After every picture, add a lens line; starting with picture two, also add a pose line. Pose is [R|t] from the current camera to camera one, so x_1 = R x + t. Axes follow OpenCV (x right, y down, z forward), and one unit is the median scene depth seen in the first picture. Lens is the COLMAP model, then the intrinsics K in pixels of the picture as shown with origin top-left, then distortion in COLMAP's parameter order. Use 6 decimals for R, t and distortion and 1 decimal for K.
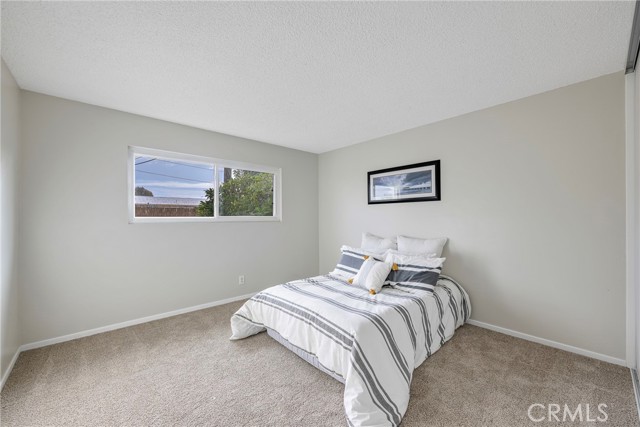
lens RADIAL K [[257.3, 0, 318.6], [0, 257.3, 216.1], [0, 0, 1]] dist [0.001104, 0.000054]
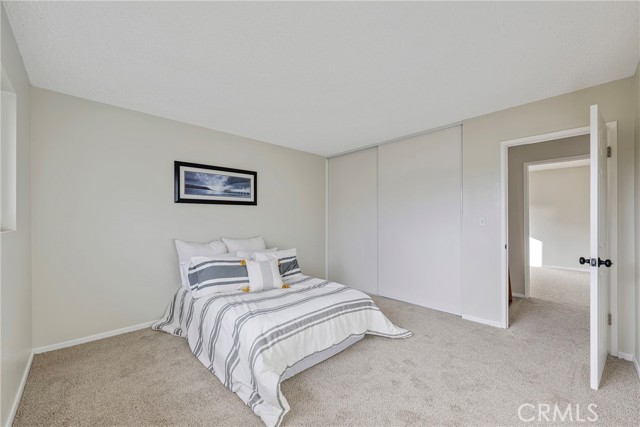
lens RADIAL K [[257.3, 0, 318.7], [0, 257.3, 215.0], [0, 0, 1]] dist [0.001104, 0.000054]
pose [[-0.019538, 0.016032, 0.999681, -0.731037], [0.000689, 0.999871, -0.016022, 0.004787], [-0.999809, 0.000376, -0.019546, 0.715717]]
